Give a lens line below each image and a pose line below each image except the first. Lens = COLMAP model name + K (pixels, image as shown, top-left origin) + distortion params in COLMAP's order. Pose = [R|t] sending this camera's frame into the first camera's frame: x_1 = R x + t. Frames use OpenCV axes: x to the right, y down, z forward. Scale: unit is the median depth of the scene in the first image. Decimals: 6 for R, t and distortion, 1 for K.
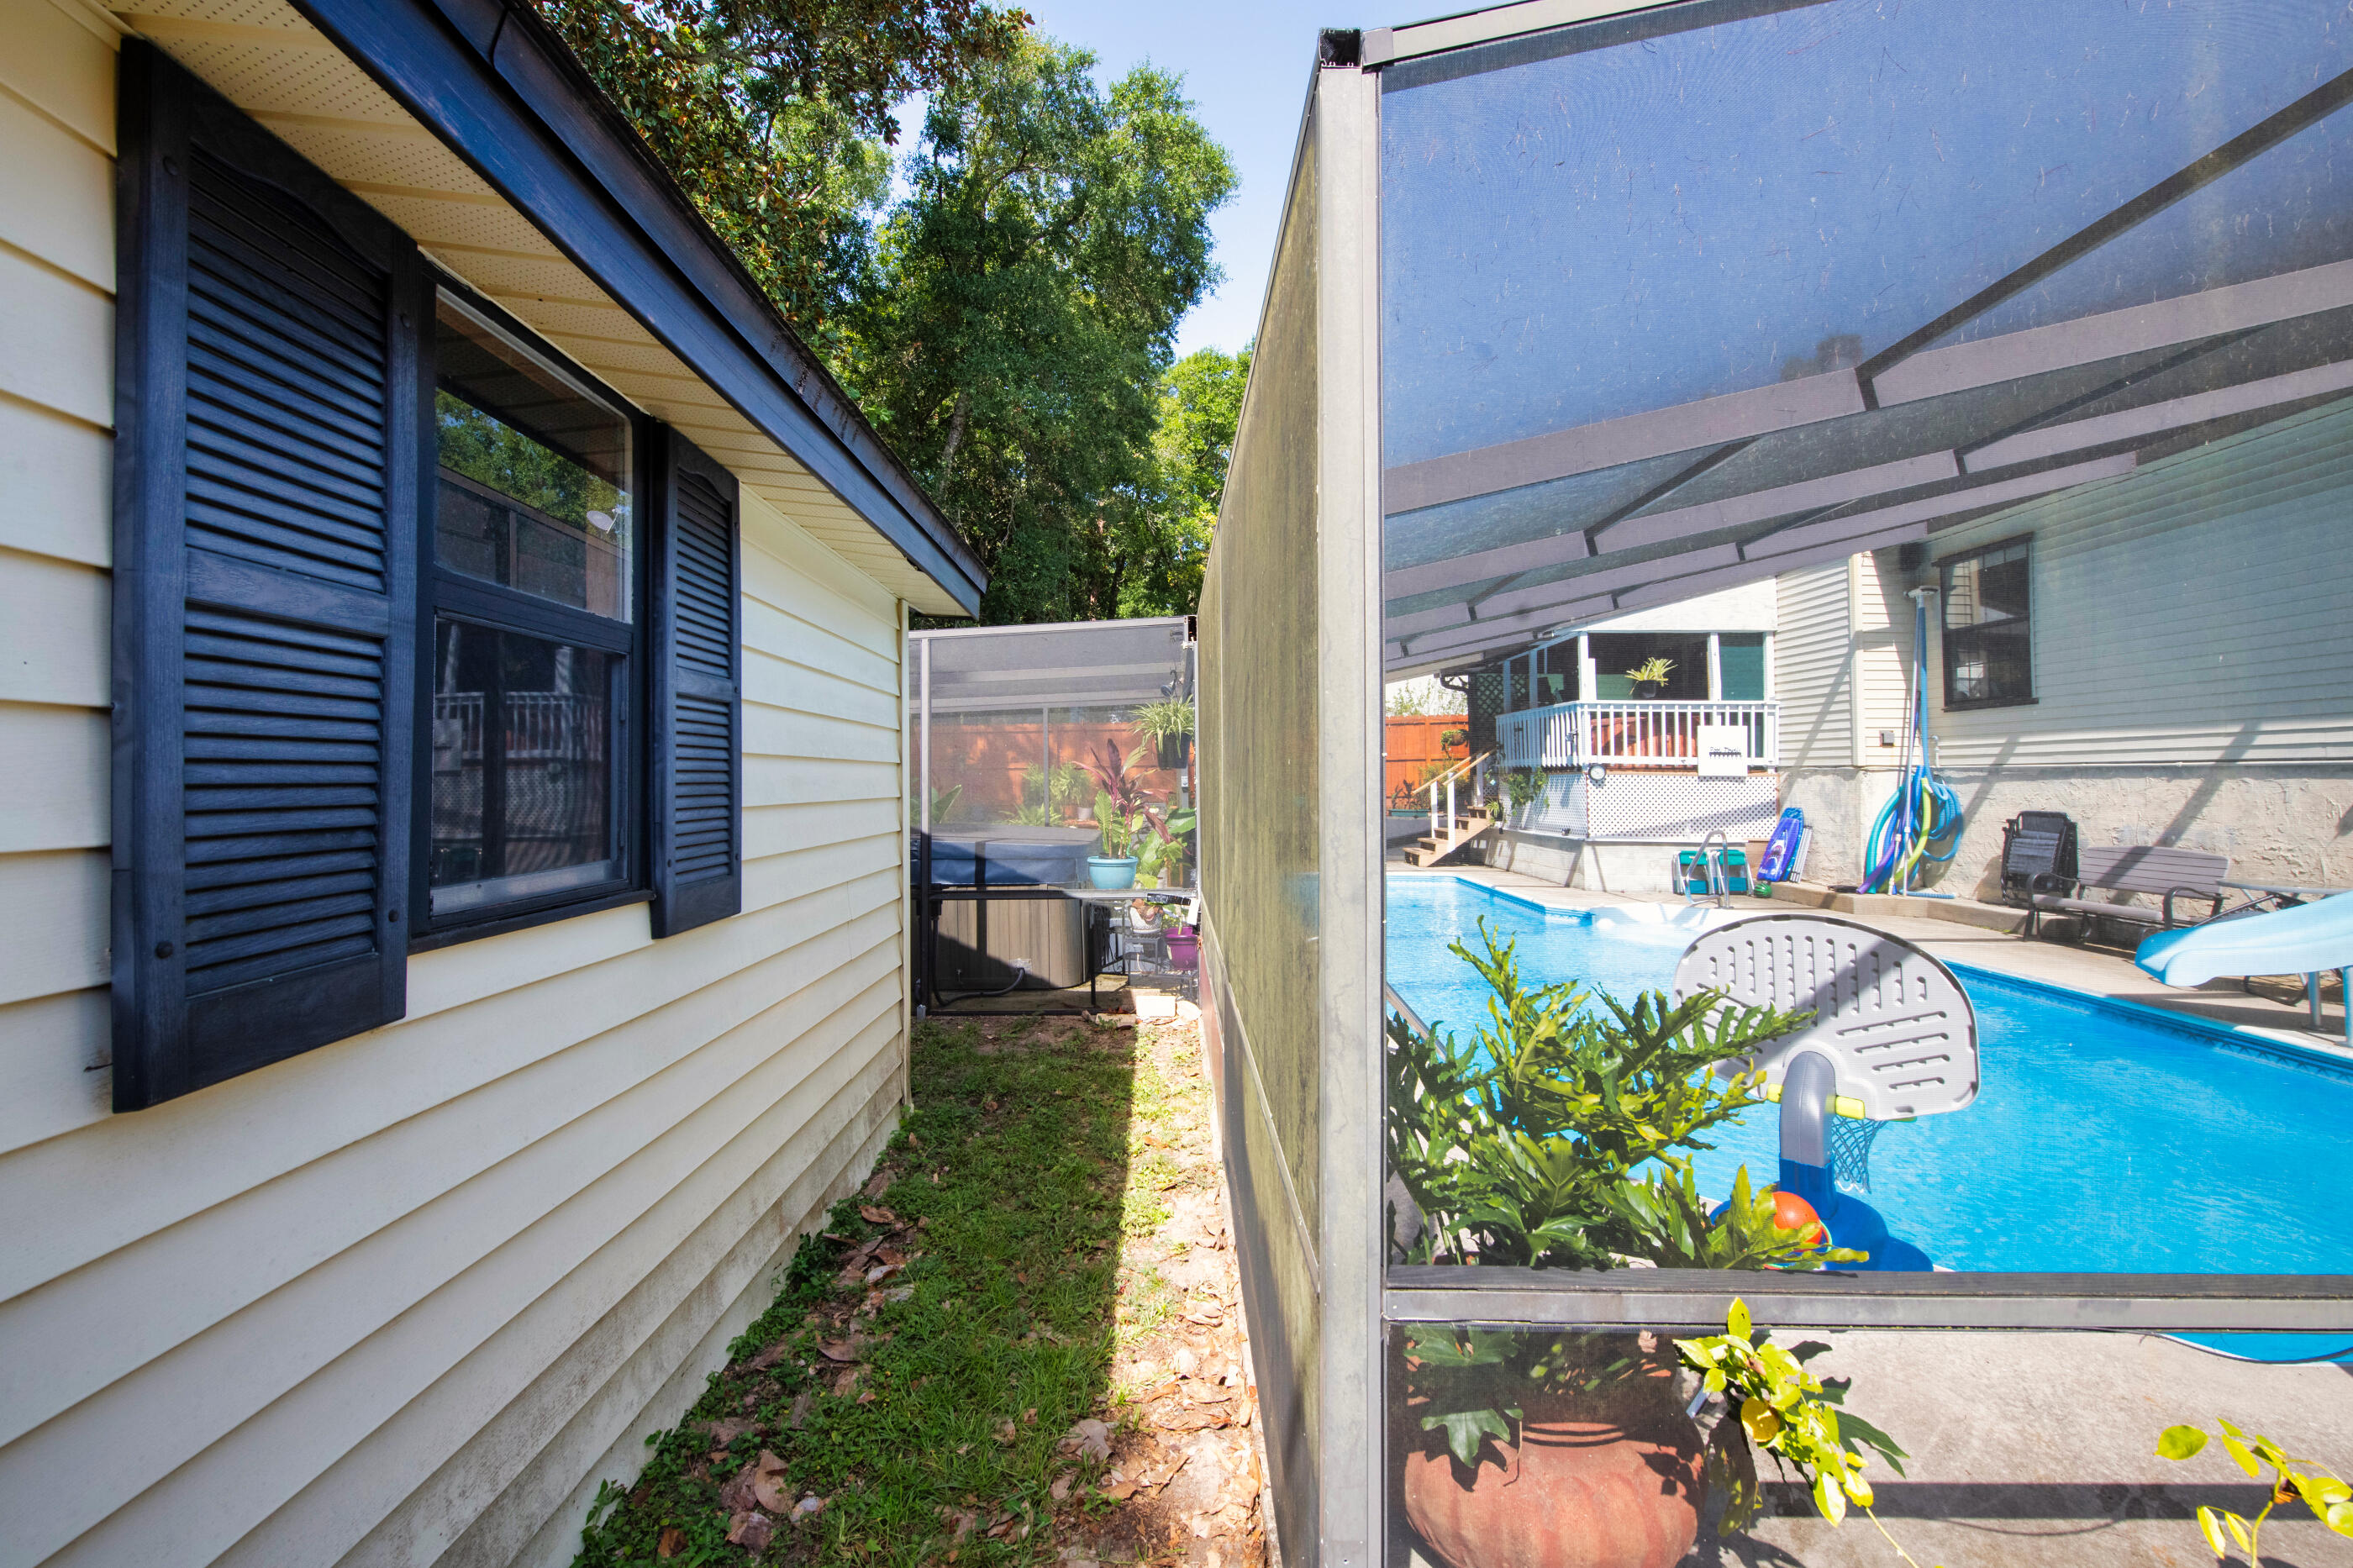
lens RADIAL K [[946.4, 0, 1180.4], [0, 946.4, 772.6], [0, 0, 1]] dist [-0.009637, -0.000722]
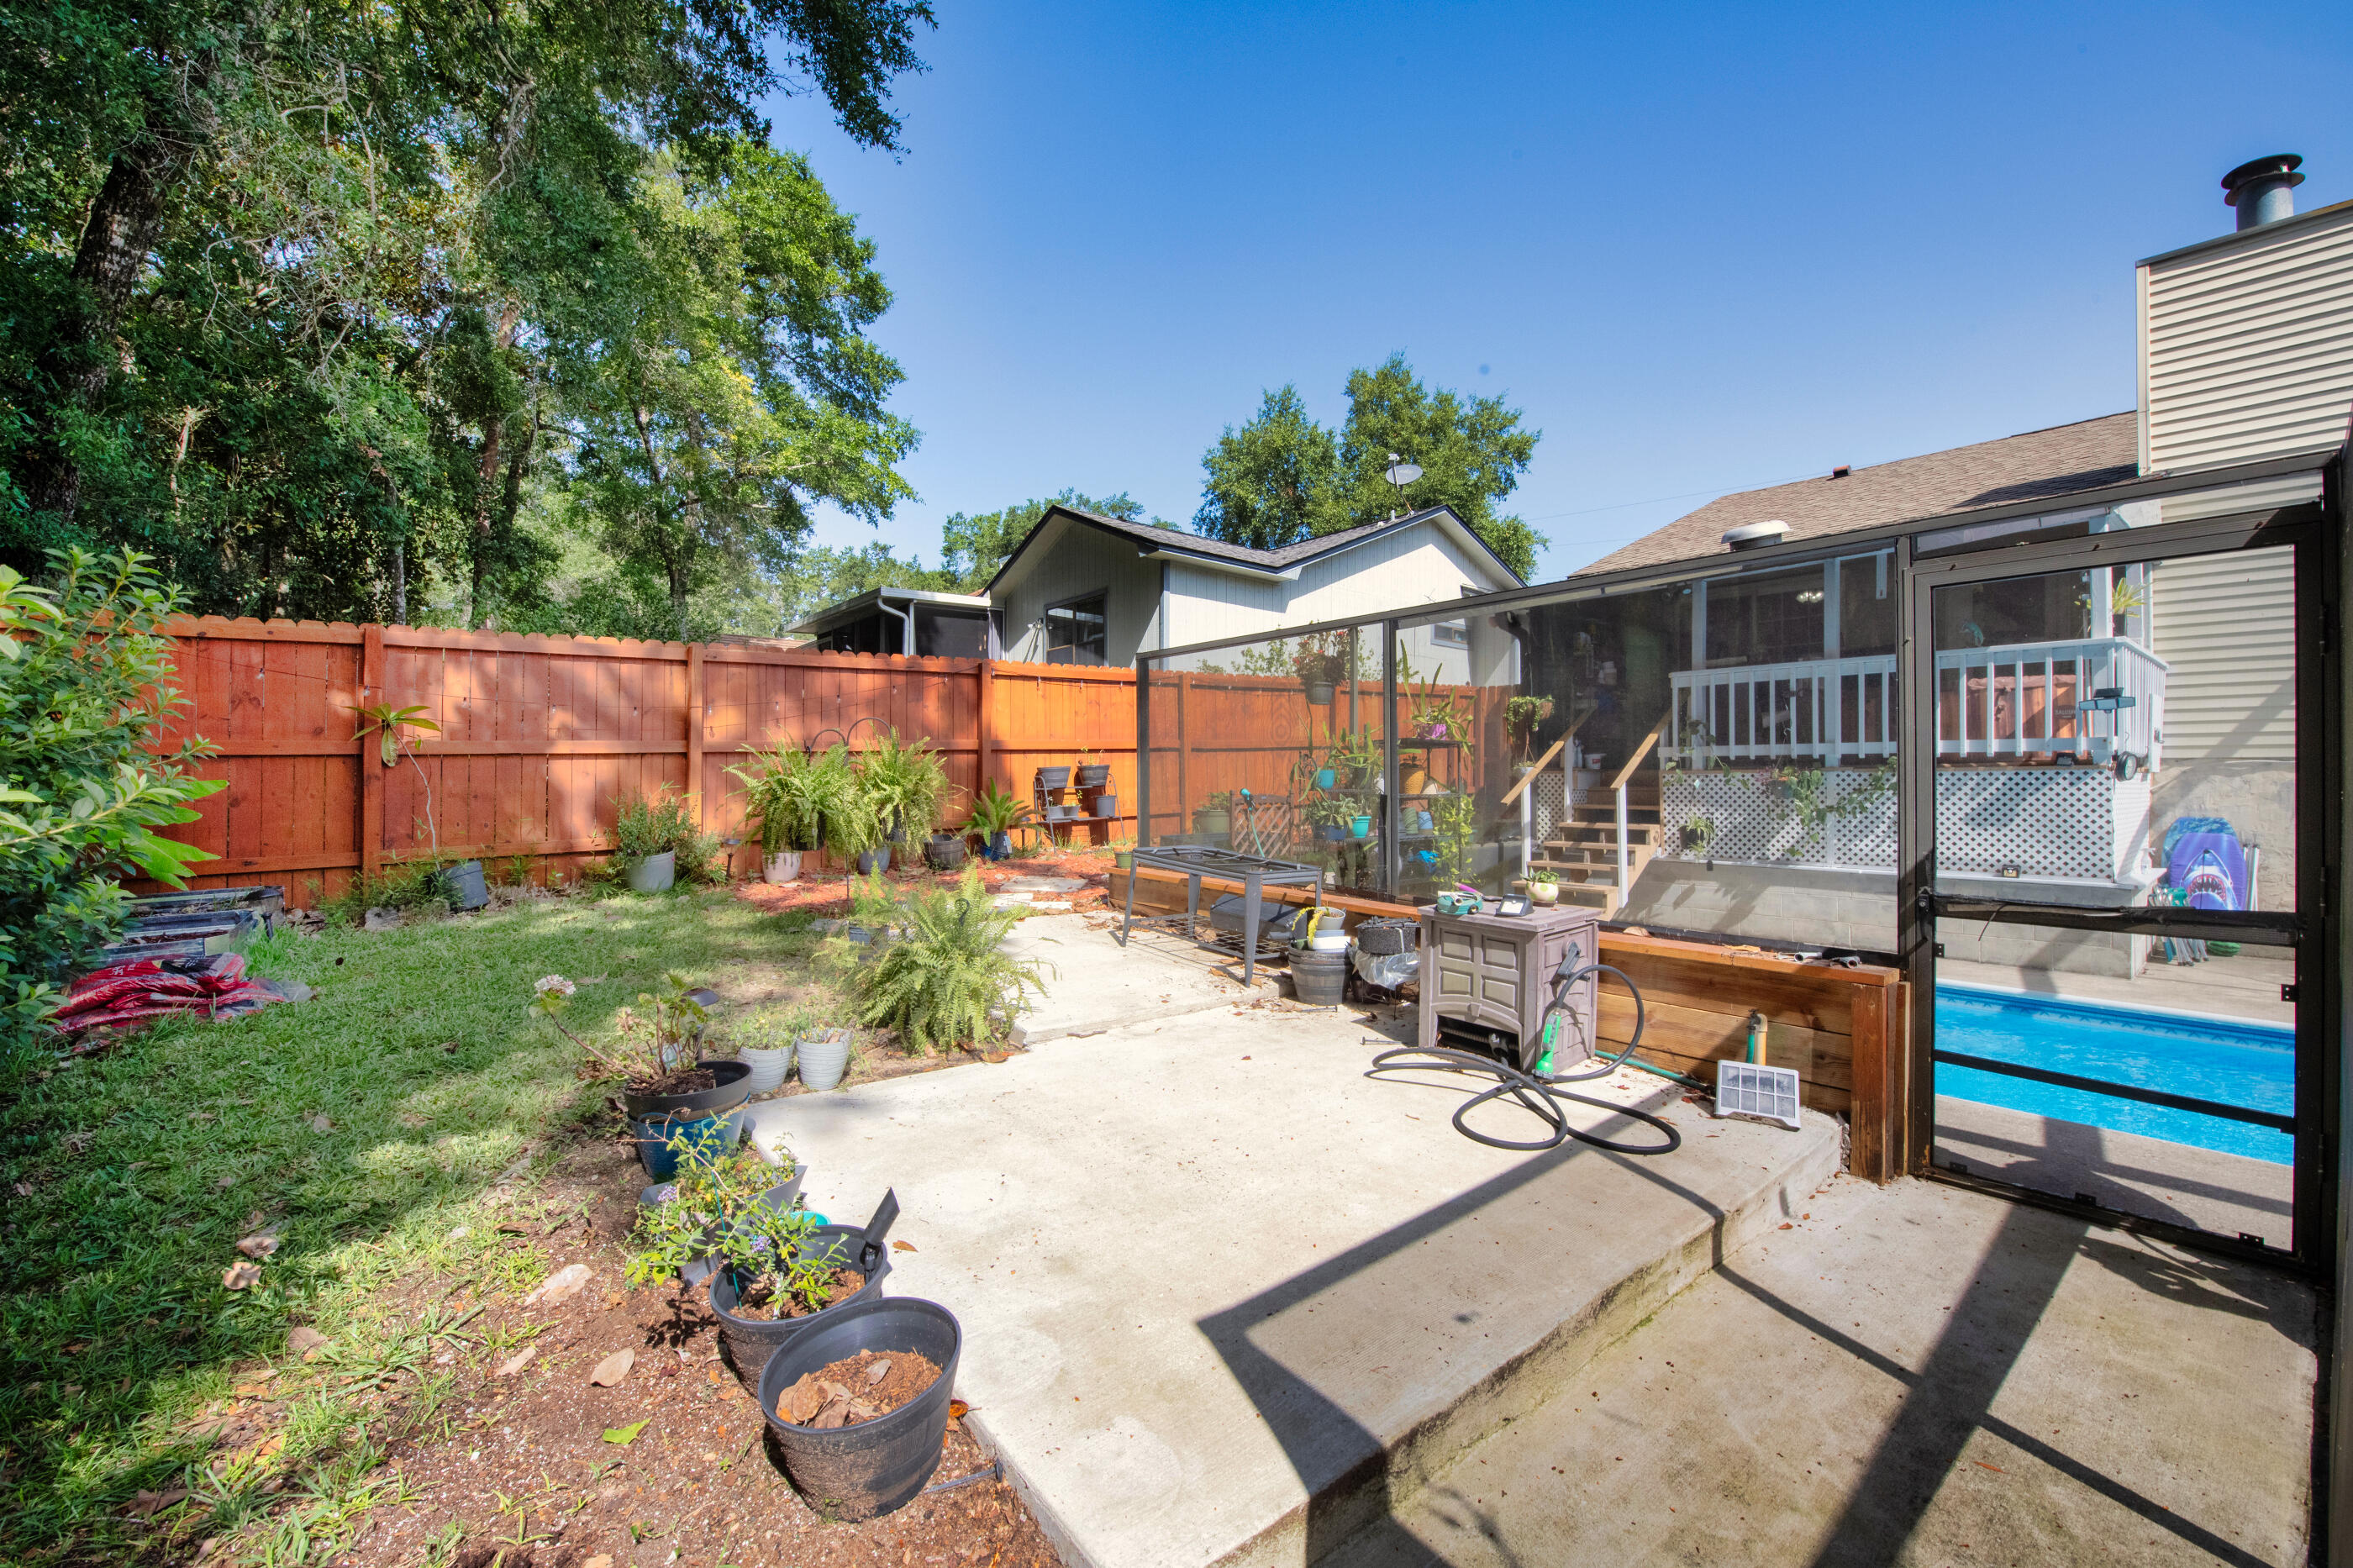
lens RADIAL K [[946.4, 0, 1166.2], [0, 946.4, 763.3], [0, 0, 1]] dist [-0.009637, -0.000722]
pose [[0.775161, -0.000044, 0.631764, -0.402495], [0.000250, 1.000000, -0.000238, -0.003241], [-0.631764, 0.000342, 0.775161, 1.003464]]
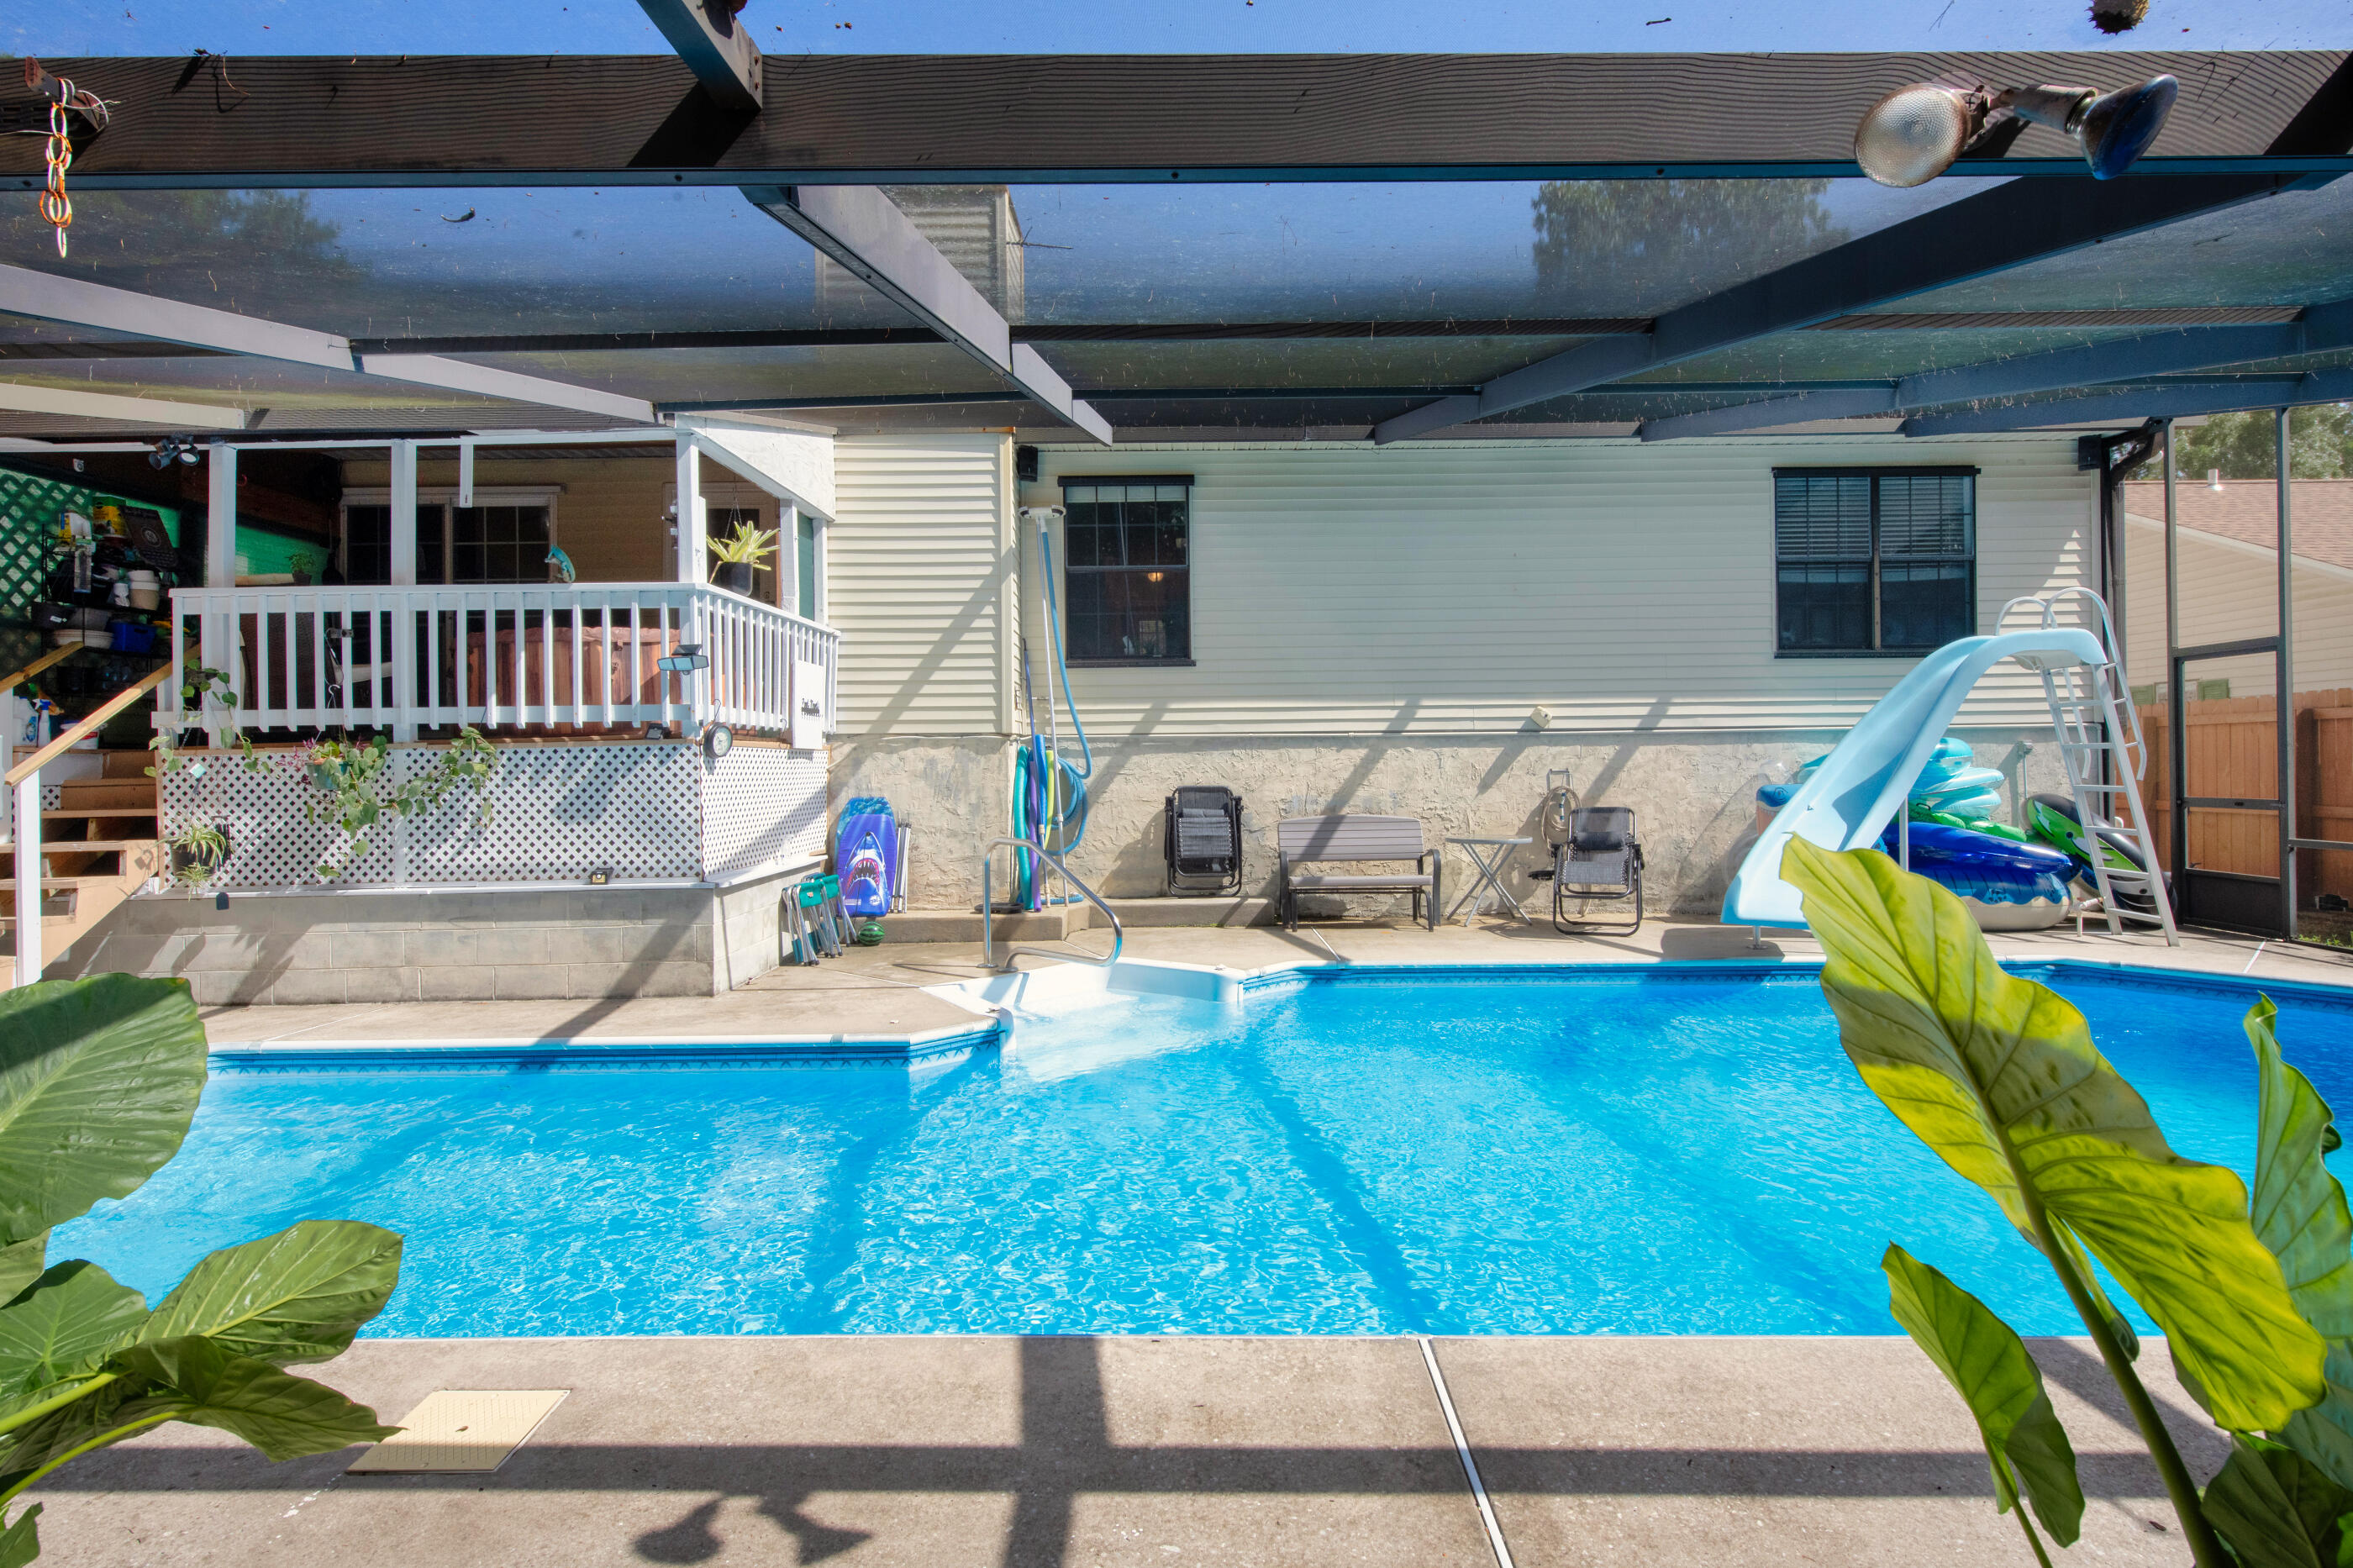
lens RADIAL K [[1115.8, 0, 1229.7], [0, 1115.8, 726.0], [0, 0, 1]] dist [0.002877, -0.001574]
pose [[0.000983, 0.021141, 0.999776, -0.125598], [0.003419, 0.999771, -0.021145, 0.005291], [-0.999994, 0.003439, 0.000911, 0.792462]]
